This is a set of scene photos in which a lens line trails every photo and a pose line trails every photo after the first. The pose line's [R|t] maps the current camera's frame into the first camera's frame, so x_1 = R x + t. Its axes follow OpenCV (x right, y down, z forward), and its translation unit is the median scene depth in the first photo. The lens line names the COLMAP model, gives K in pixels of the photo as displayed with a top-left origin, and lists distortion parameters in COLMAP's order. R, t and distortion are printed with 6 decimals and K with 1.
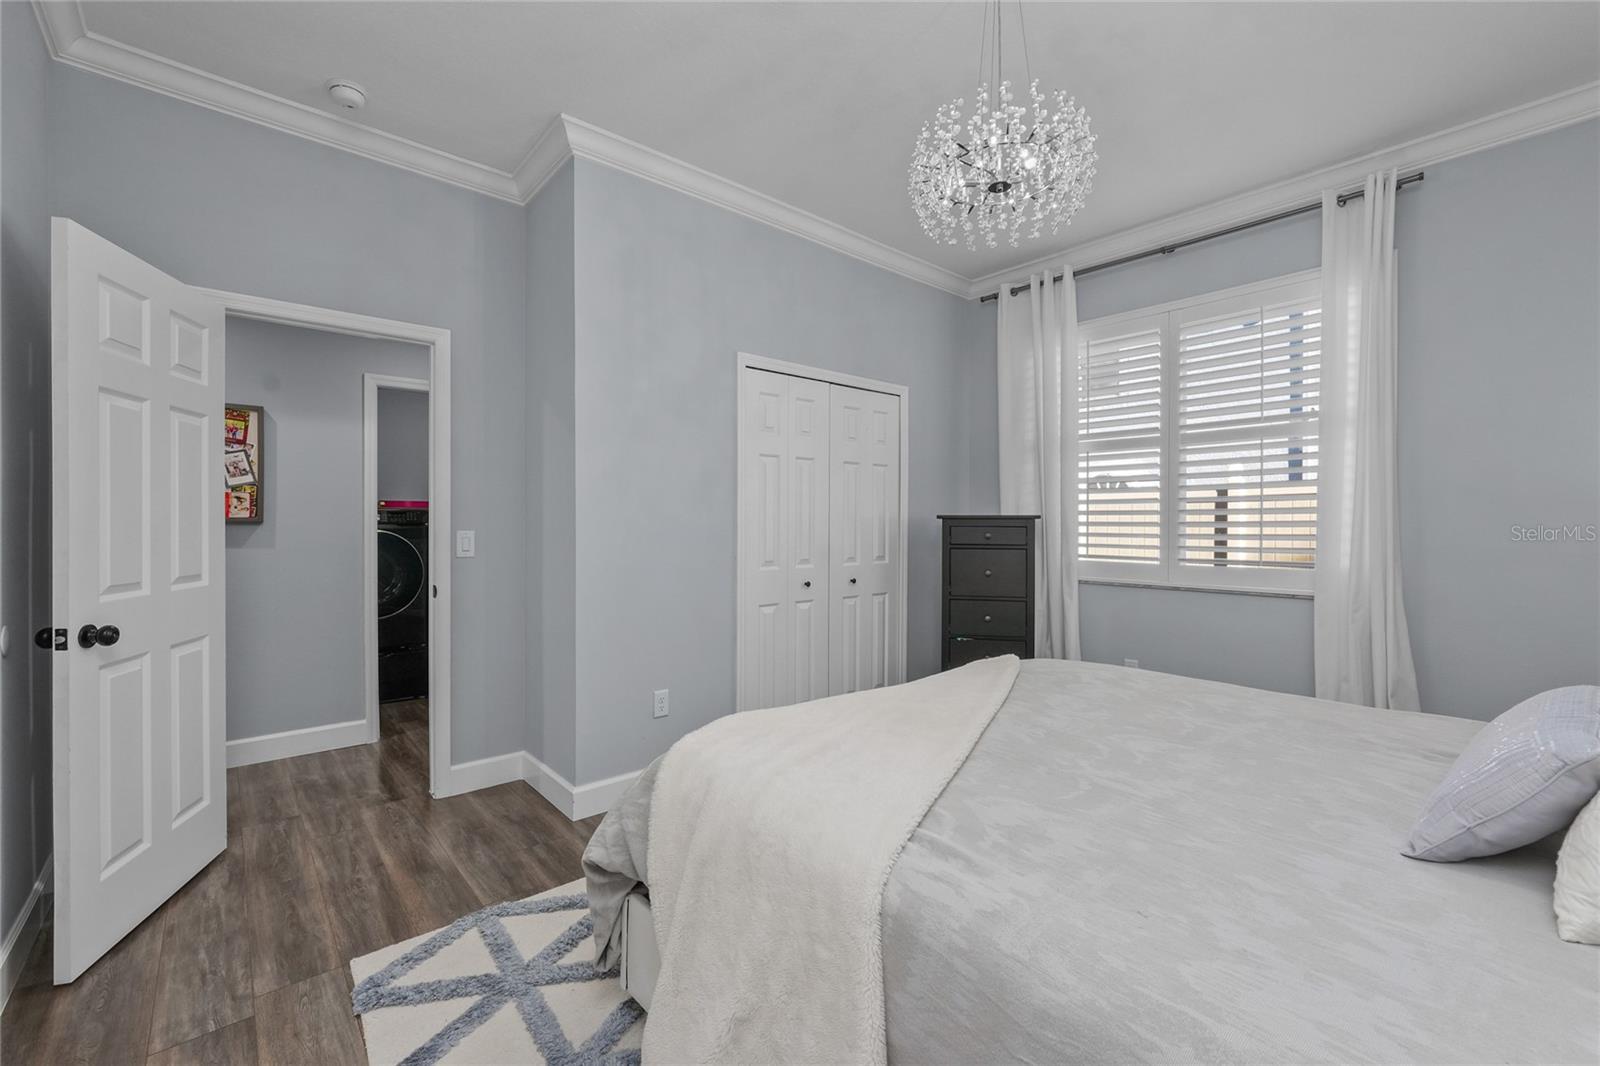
lens RADIAL K [[667.4, 0, 808.5], [0, 667.4, 529.4], [0, 0, 1]] dist [-0.008495, 0.002055]
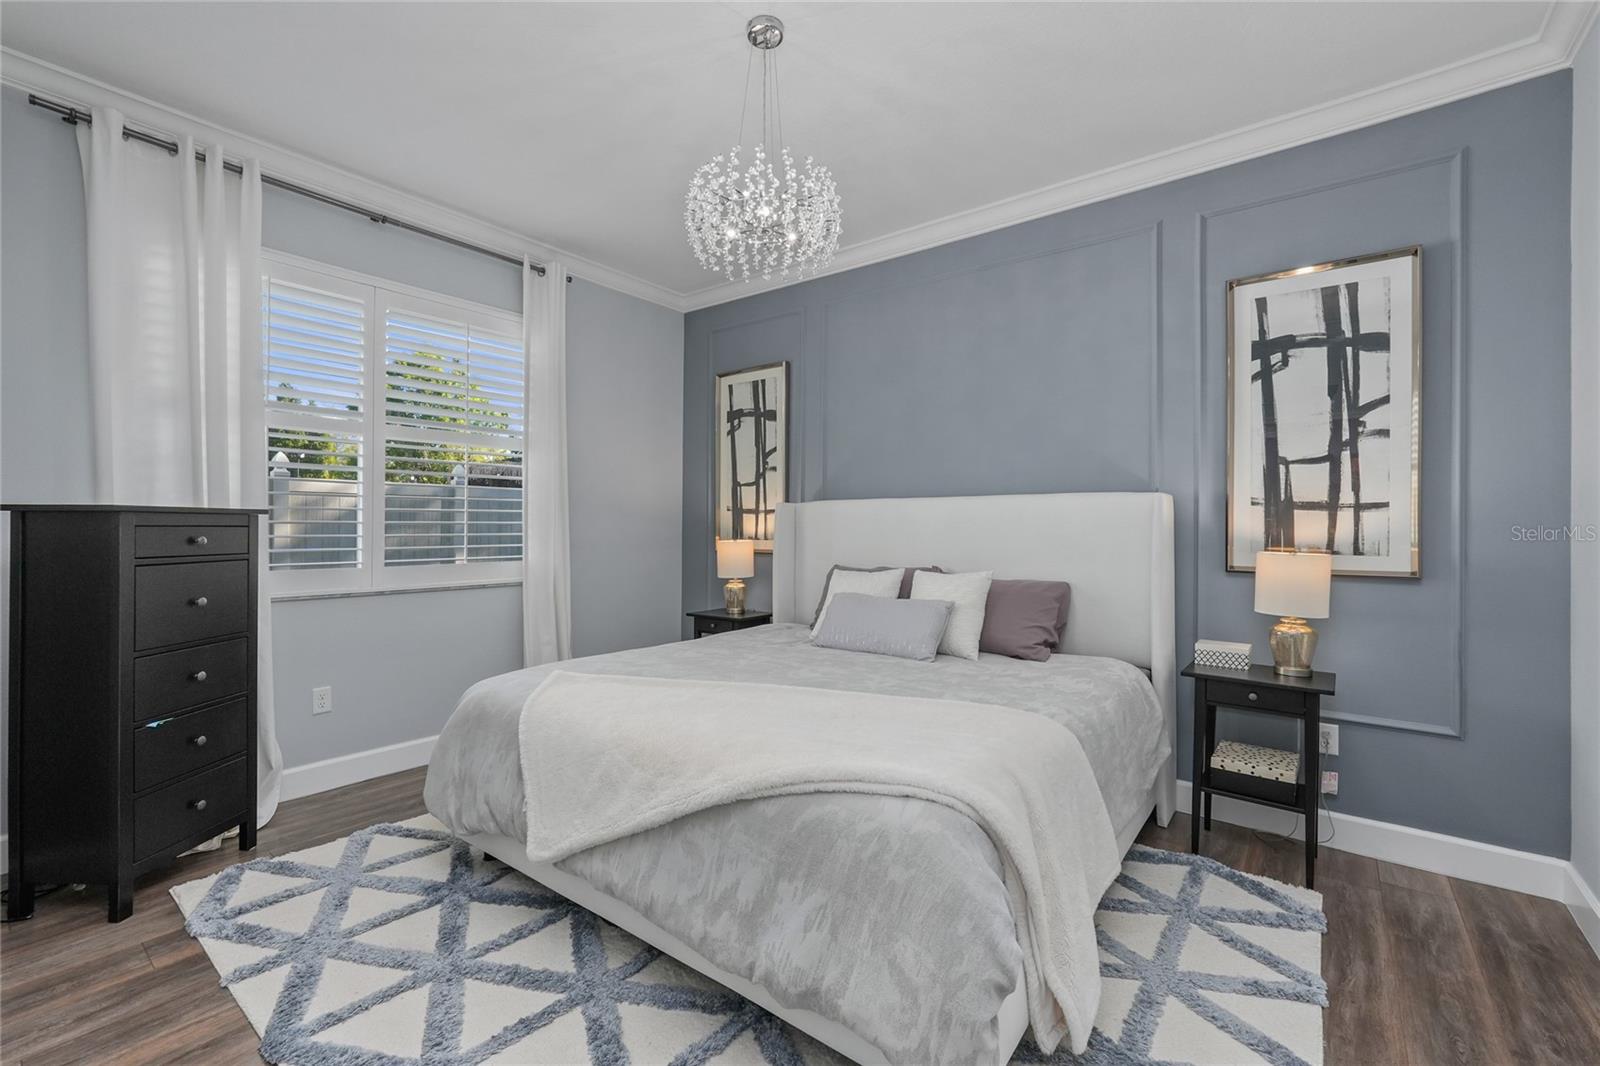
lens RADIAL K [[667.4, 0, 813.2], [0, 667.4, 535.2], [0, 0, 1]] dist [-0.008495, 0.002055]
pose [[-0.163840, -0.014643, 0.986378, -0.443686], [-0.003208, 0.999892, 0.014311, -0.005502], [-0.986482, -0.000820, -0.163869, 0.553911]]
